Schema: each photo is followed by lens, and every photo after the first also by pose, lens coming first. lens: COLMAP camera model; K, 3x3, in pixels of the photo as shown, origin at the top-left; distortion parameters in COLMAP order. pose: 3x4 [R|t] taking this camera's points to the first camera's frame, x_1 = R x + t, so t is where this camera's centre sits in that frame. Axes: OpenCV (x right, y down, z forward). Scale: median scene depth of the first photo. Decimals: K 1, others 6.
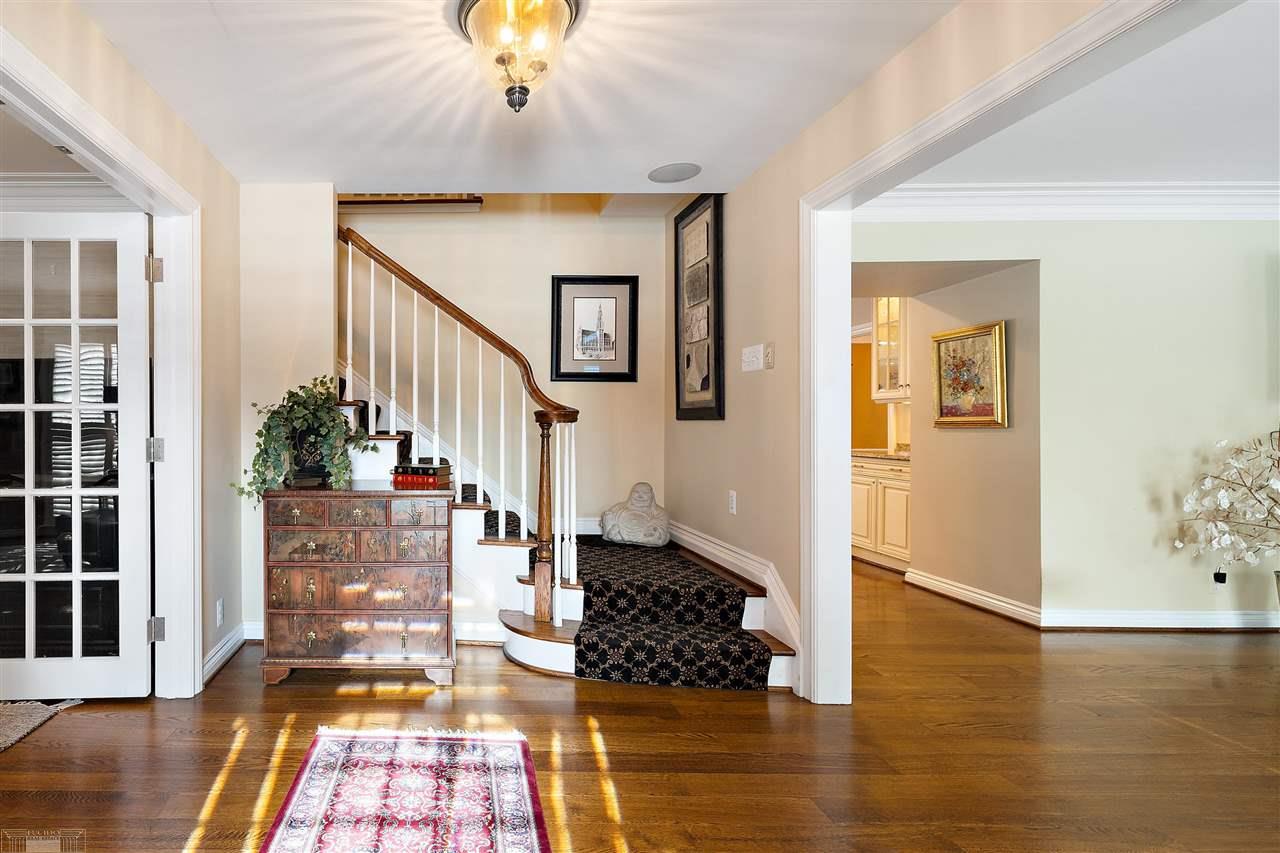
lens RADIAL K [[550.9, 0, 639.9], [0, 550.9, 424.1], [0, 0, 1]] dist [-0.004631, -0.000701]
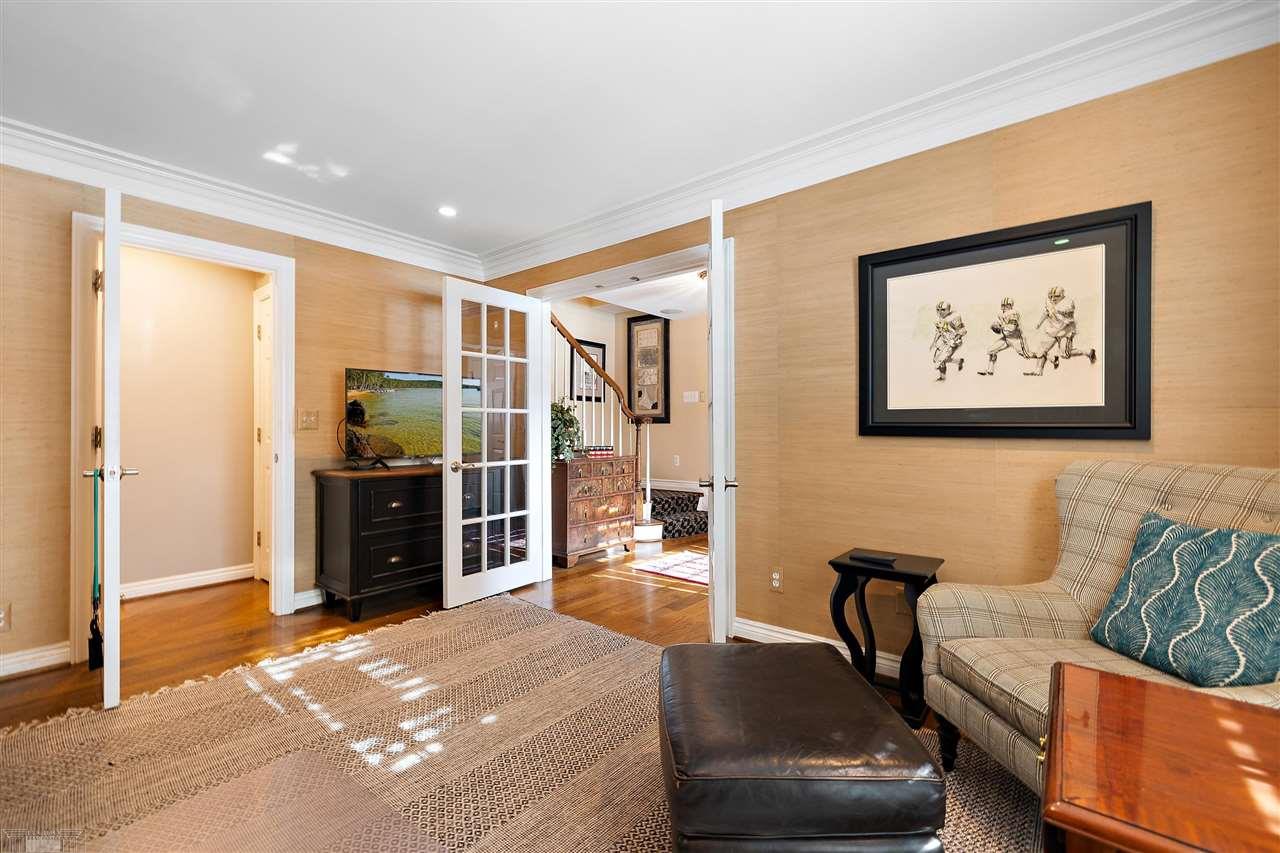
lens RADIAL K [[550.9, 0, 636.7], [0, 550.9, 426.8], [0, 0, 1]] dist [-0.004631, -0.000701]
pose [[0.623978, 0.004246, 0.781430, -1.783601], [0.006411, 0.999924, -0.010553, 0.031240], [-0.781416, 0.011594, 0.623903, -0.274534]]
